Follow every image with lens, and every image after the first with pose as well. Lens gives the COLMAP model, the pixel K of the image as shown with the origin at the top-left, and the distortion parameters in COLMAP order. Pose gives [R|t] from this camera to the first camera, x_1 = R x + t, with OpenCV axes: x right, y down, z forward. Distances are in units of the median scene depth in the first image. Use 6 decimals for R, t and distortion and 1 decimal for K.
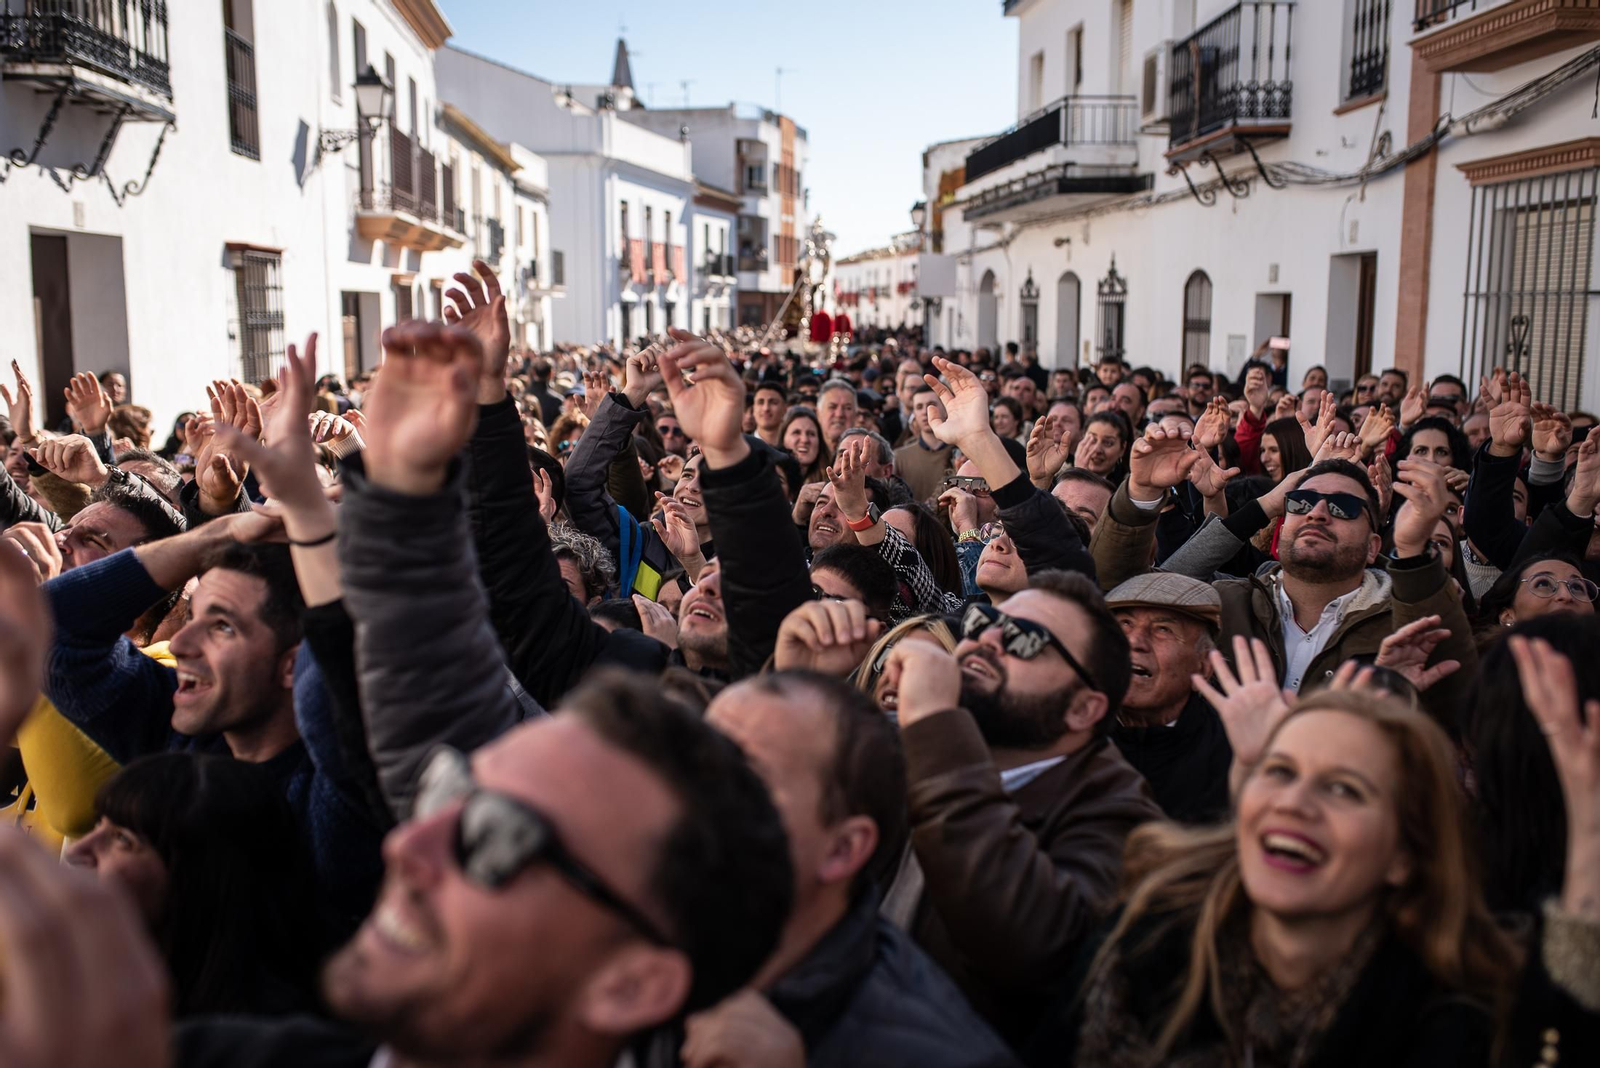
lens RADIAL K [[1490.2, 0, 791.0], [0, 1490.2, 551.8], [0, 0, 1]] dist [0.005624, 0.015692]
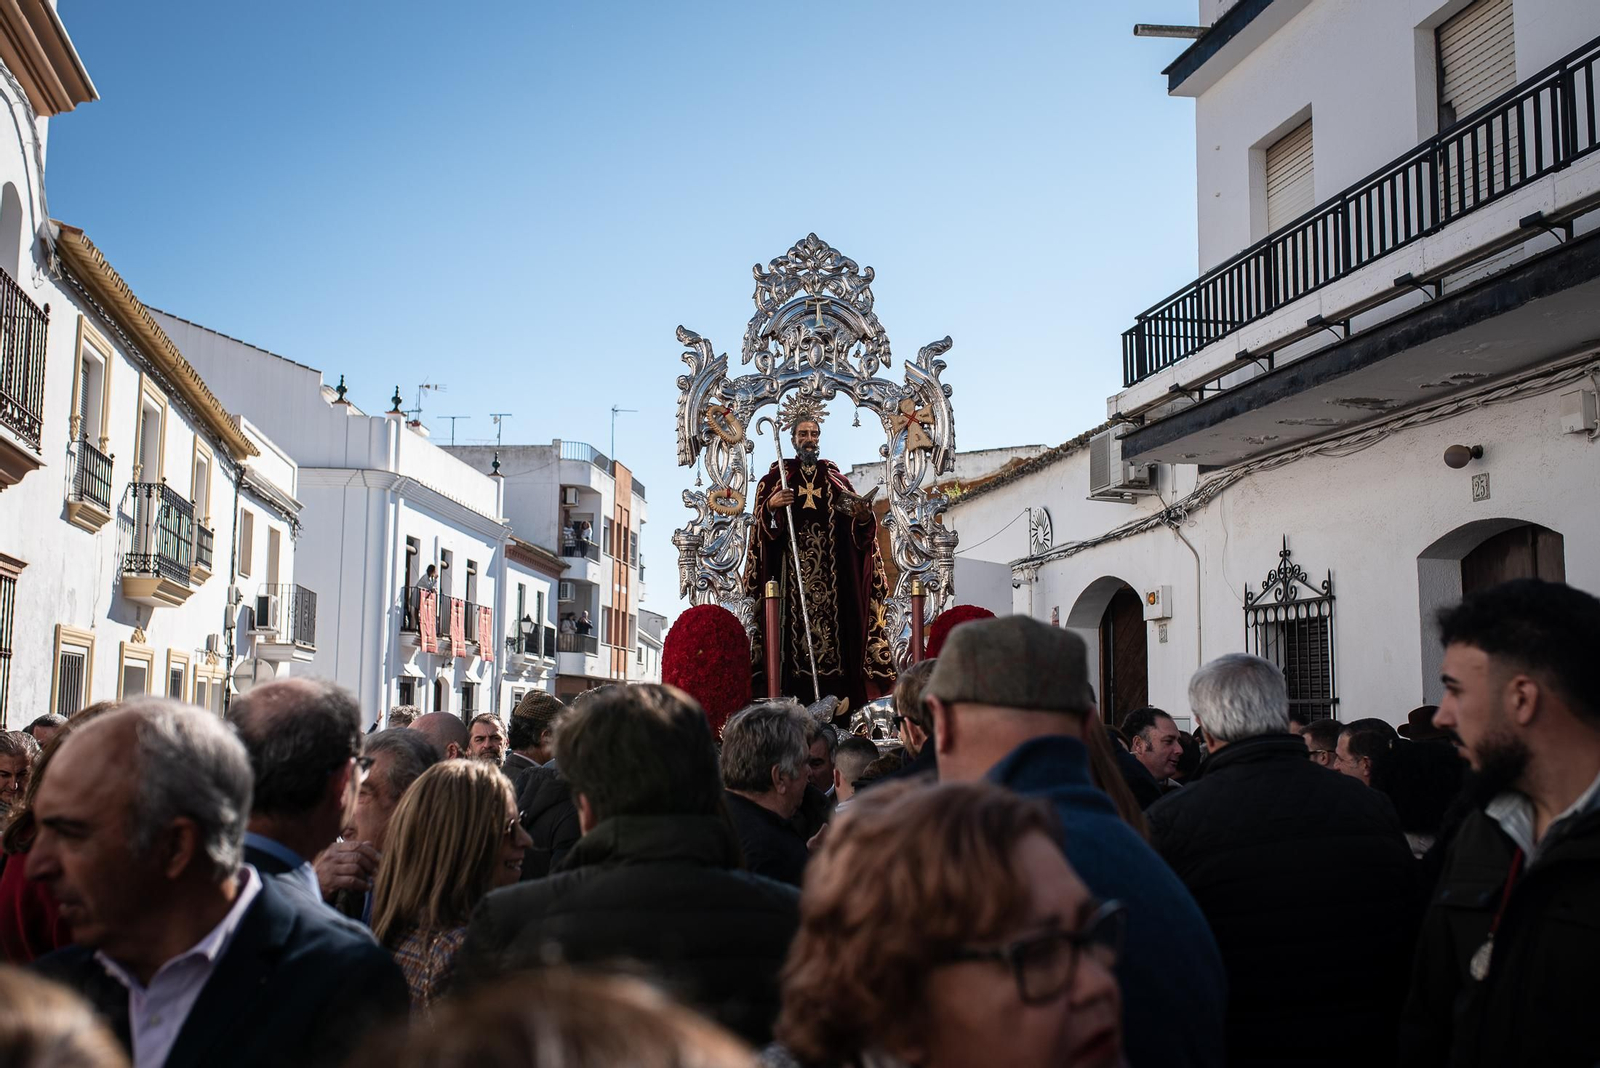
lens RADIAL K [[1490.2, 0, 791.0], [0, 1490.2, 551.8], [0, 0, 1]] dist [0.005624, 0.015692]
pose [[0.989274, 0.025520, 0.143824, -0.089826], [0.015073, 0.961529, -0.274289, -0.078368], [-0.145291, 0.273515, 0.950831, 0.755947]]
